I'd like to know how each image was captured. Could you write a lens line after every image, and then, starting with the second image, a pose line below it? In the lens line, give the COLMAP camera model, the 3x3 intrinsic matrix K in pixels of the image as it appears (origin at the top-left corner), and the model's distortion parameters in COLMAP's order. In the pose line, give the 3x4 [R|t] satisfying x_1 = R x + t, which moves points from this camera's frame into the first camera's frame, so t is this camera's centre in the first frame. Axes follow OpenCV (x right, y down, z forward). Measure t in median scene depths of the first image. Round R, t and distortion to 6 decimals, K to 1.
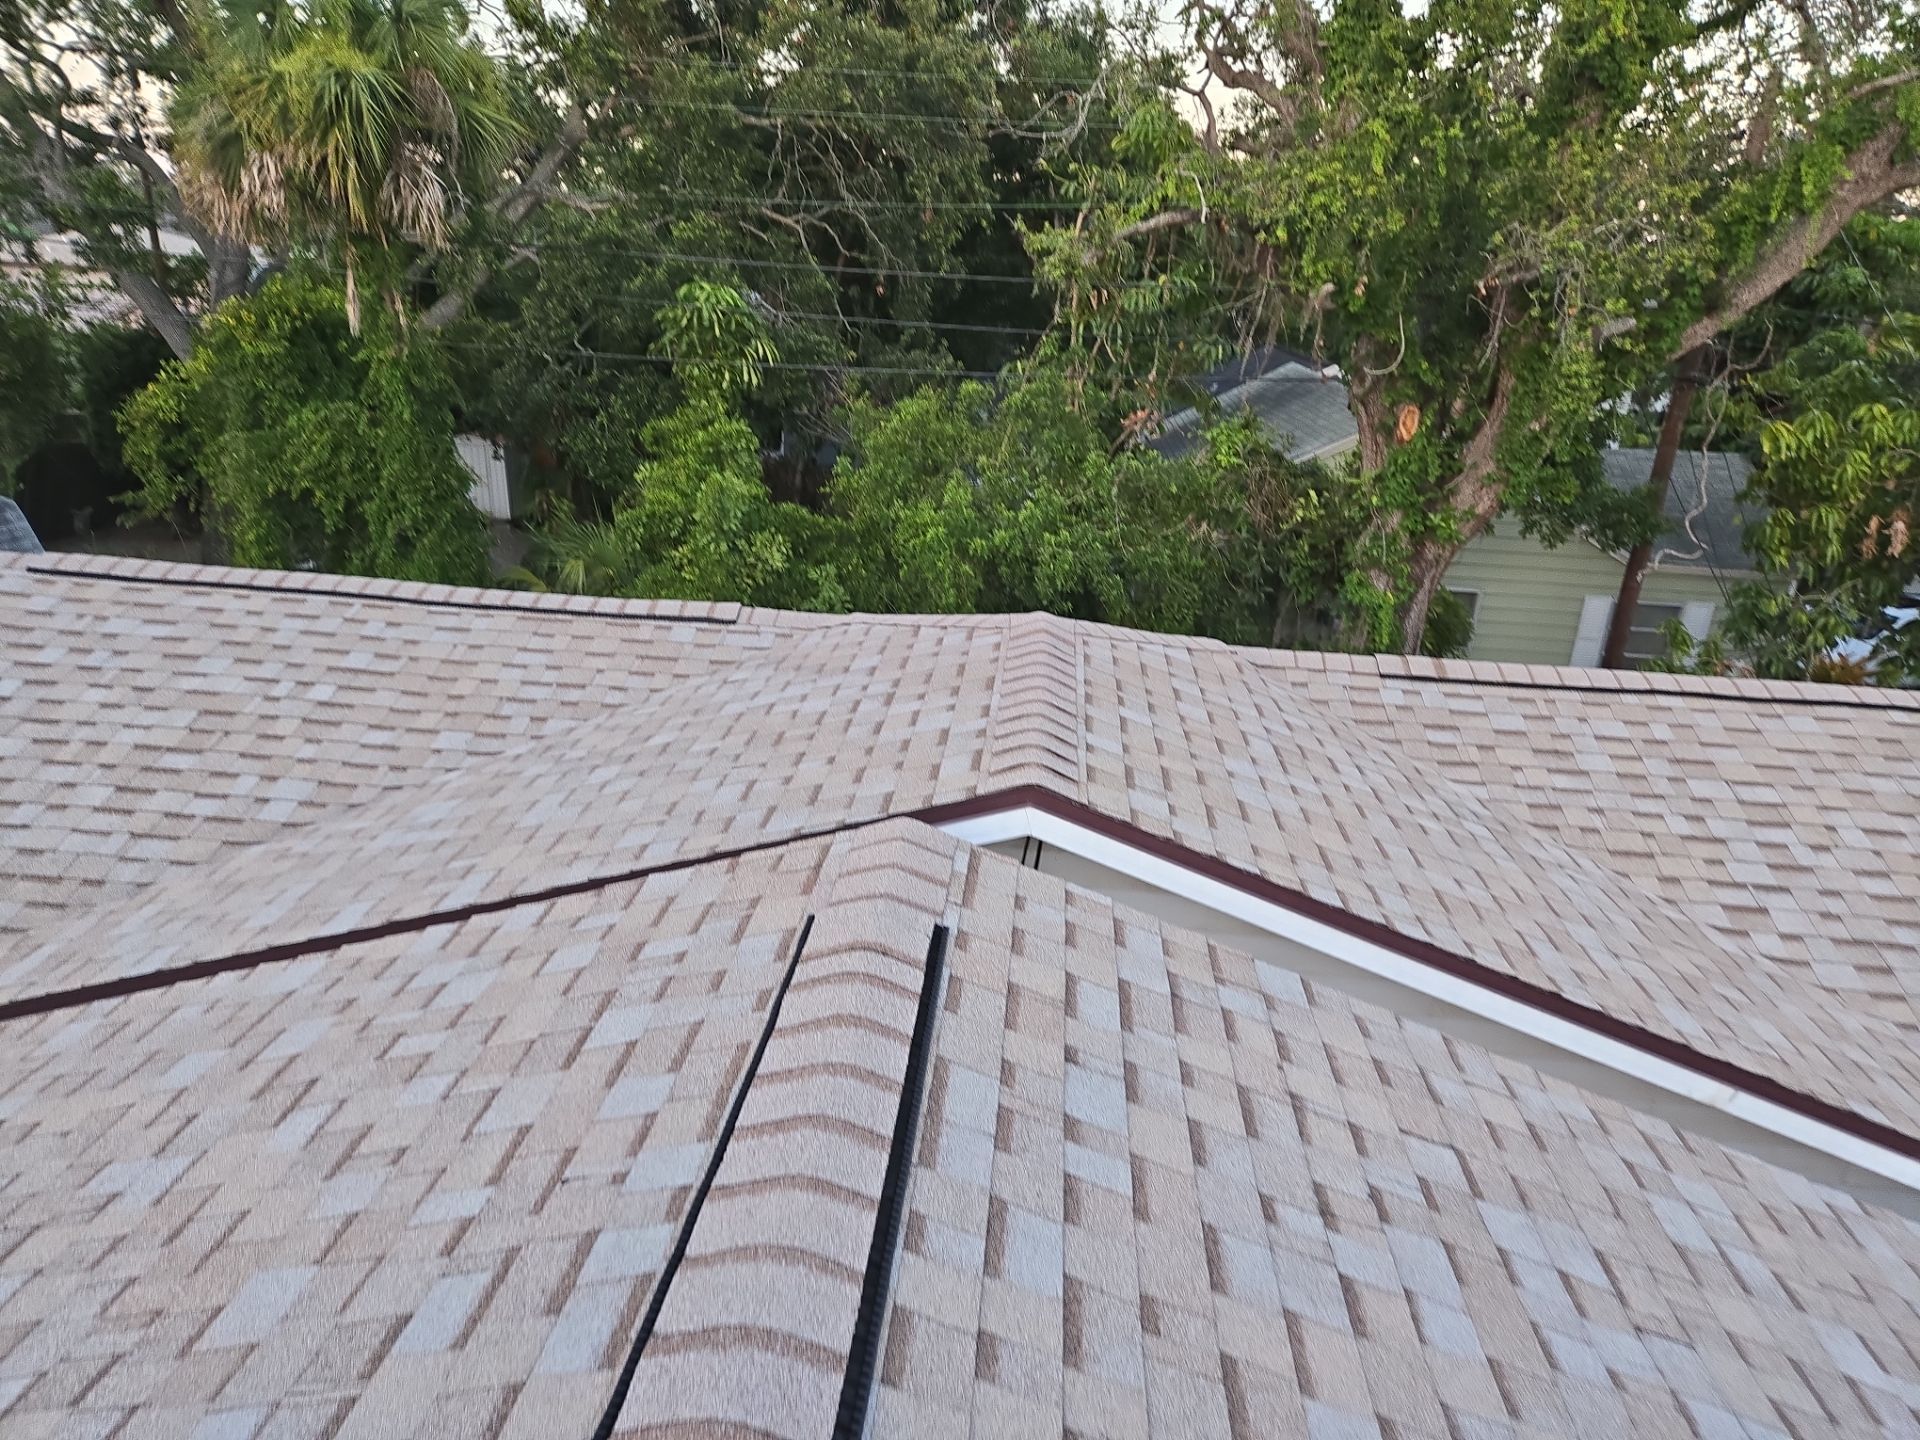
lens RADIAL K [[1281.5, 0, 957.8], [0, 1281.5, 723.9], [0, 0, 1]] dist [0.089704, -0.079787]
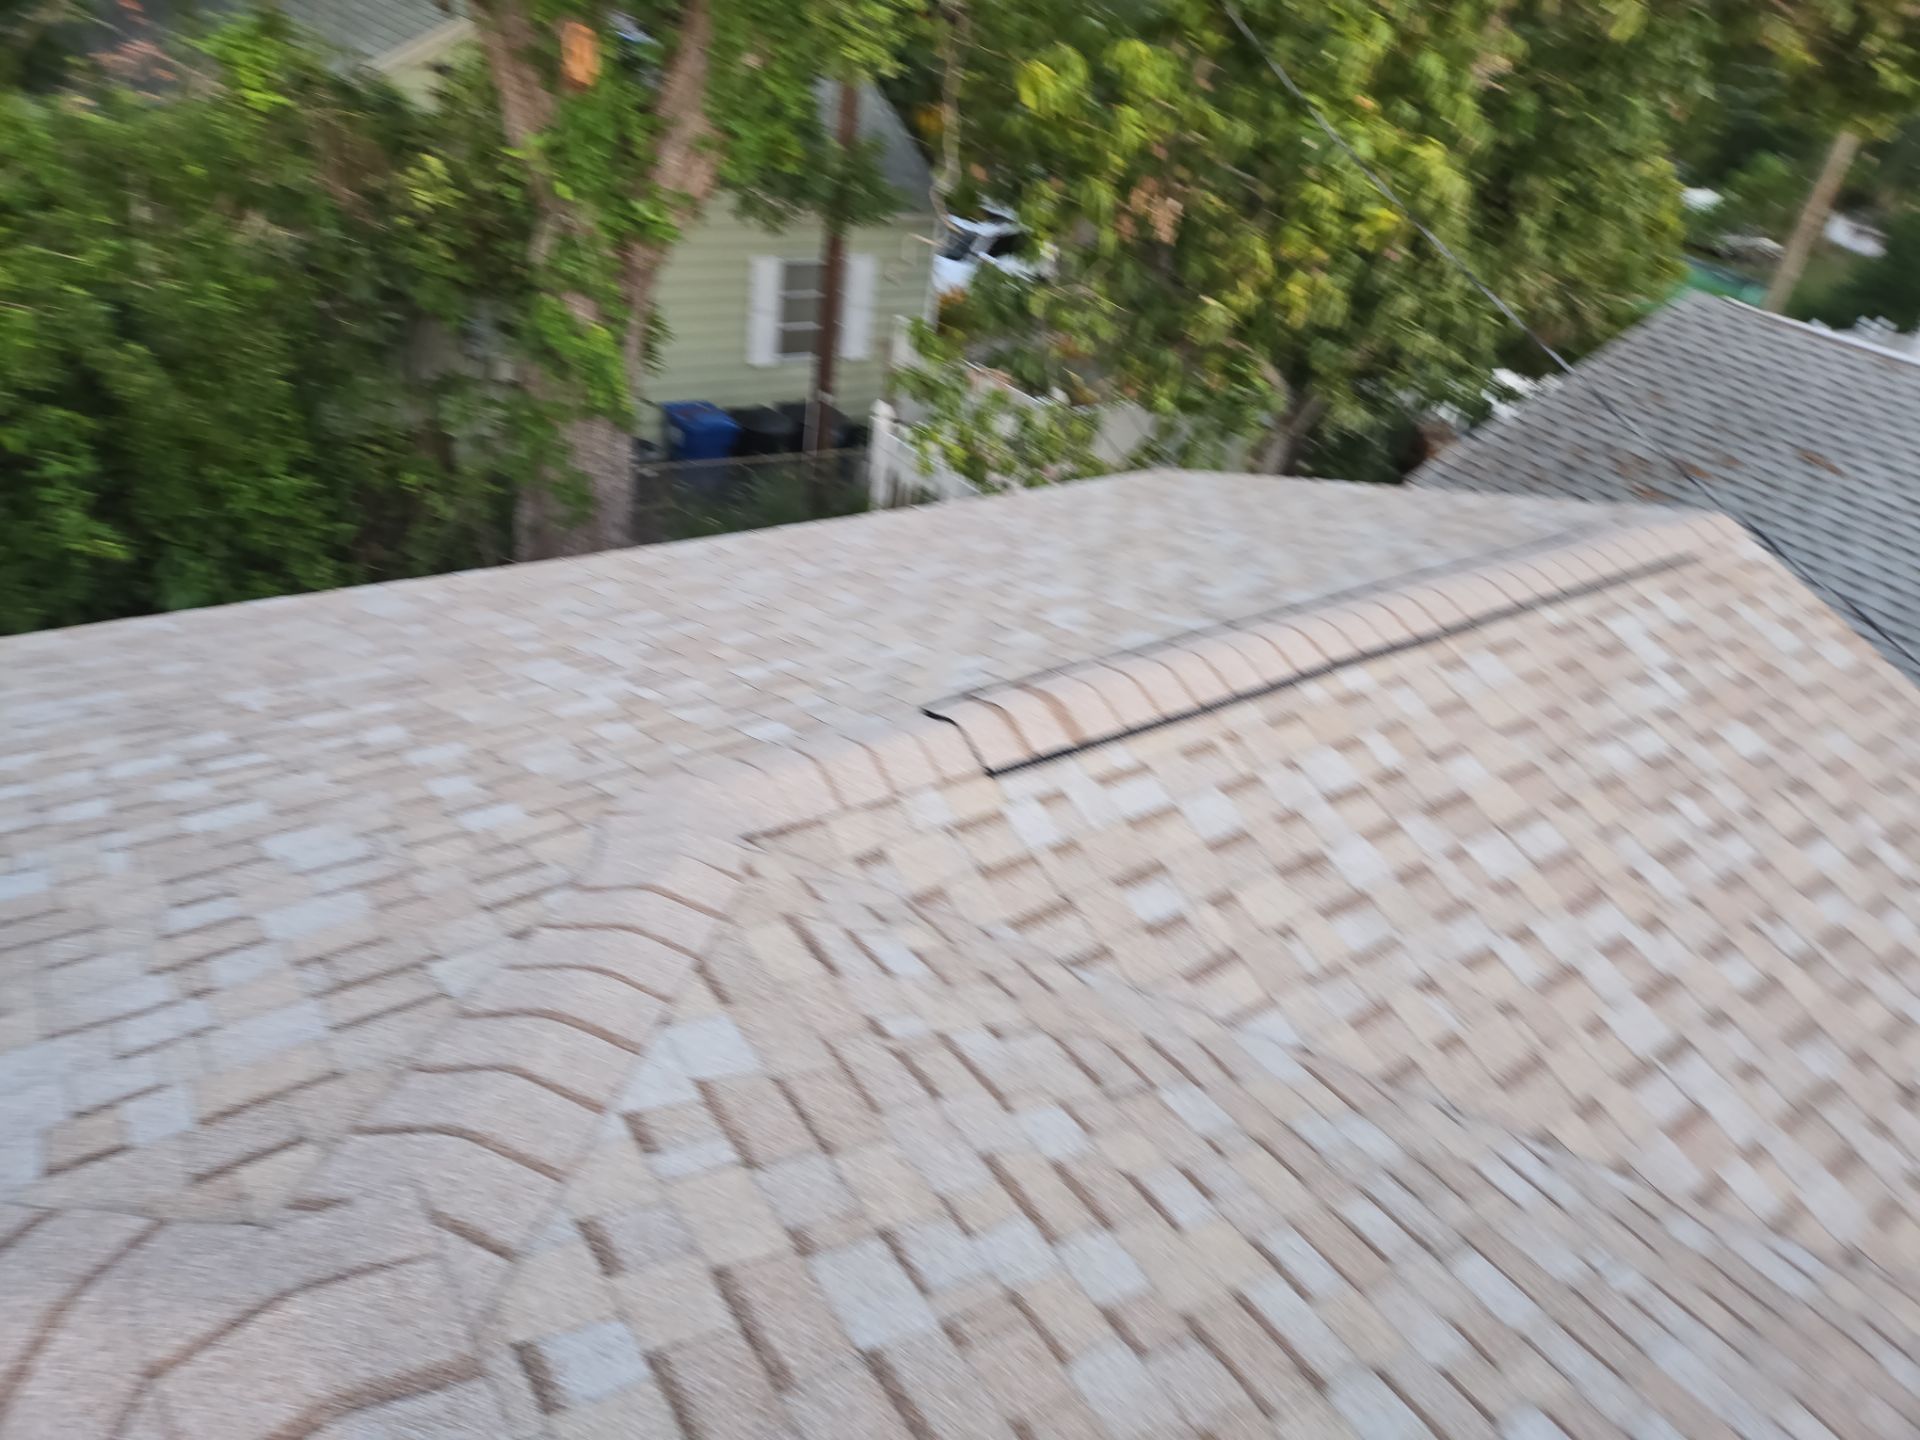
lens RADIAL K [[1296.6, 0, 954.0], [0, 1296.6, 727.5], [0, 0, 1]] dist [0.080786, -0.078191]
pose [[0.766412, -0.298178, 0.568949, 0.027641], [0.118422, 0.936138, 0.331093, -0.143893], [-0.631339, -0.186378, 0.752777, 0.422246]]
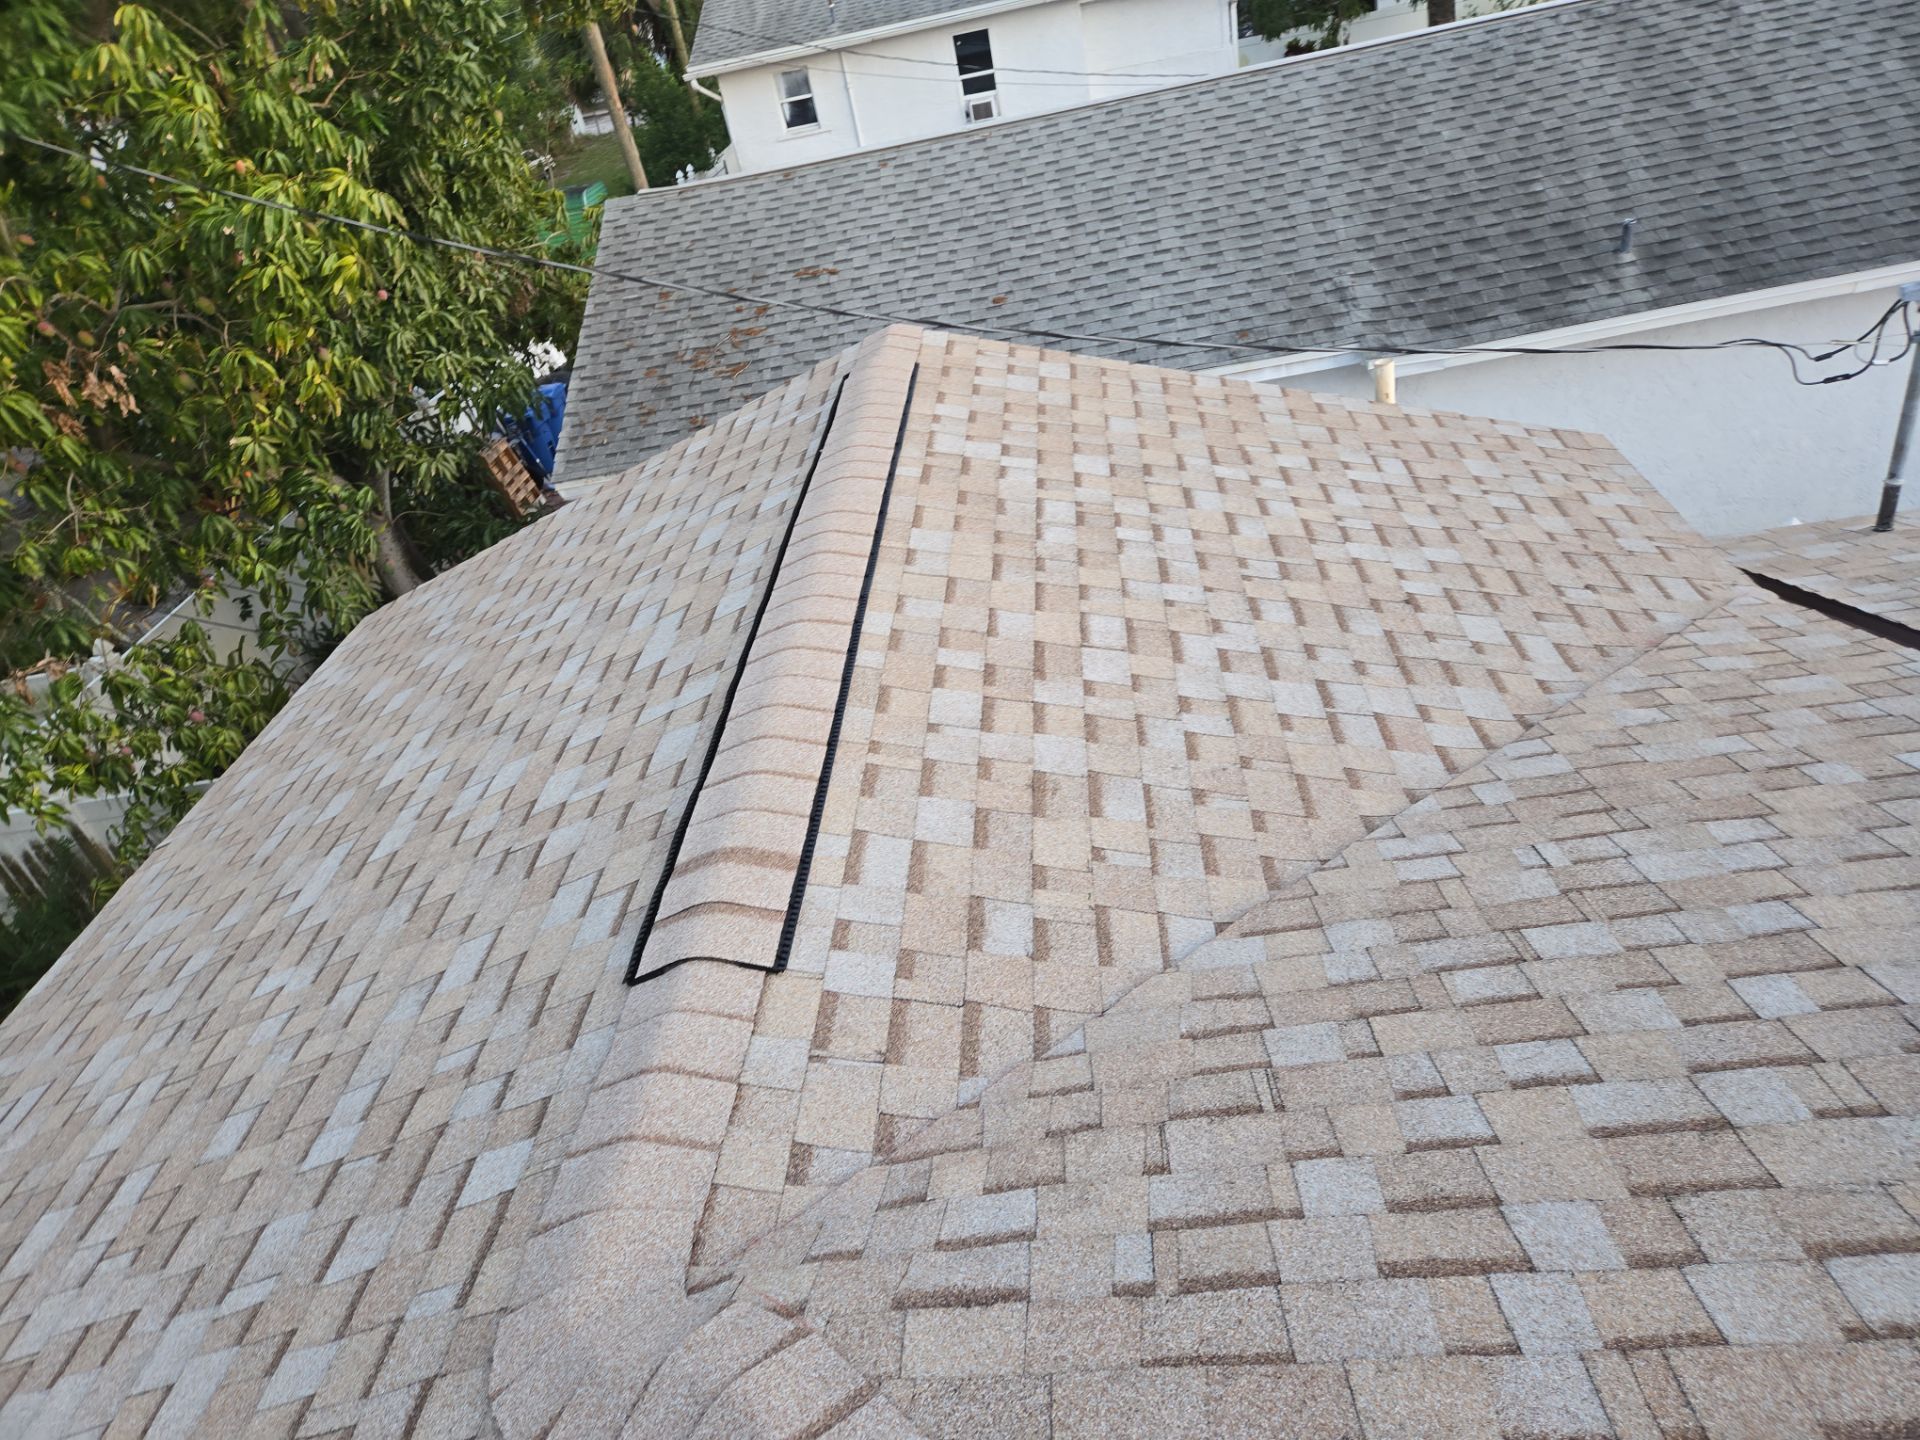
lens RADIAL K [[1281.5, 0, 957.8], [0, 1281.5, 723.9], [0, 0, 1]] dist [0.089704, -0.079787]
pose [[-0.031441, -0.592013, 0.805315, 0.040222], [0.506759, 0.685035, 0.523376, -0.171339], [-0.861514, 0.424556, 0.278470, 0.537277]]
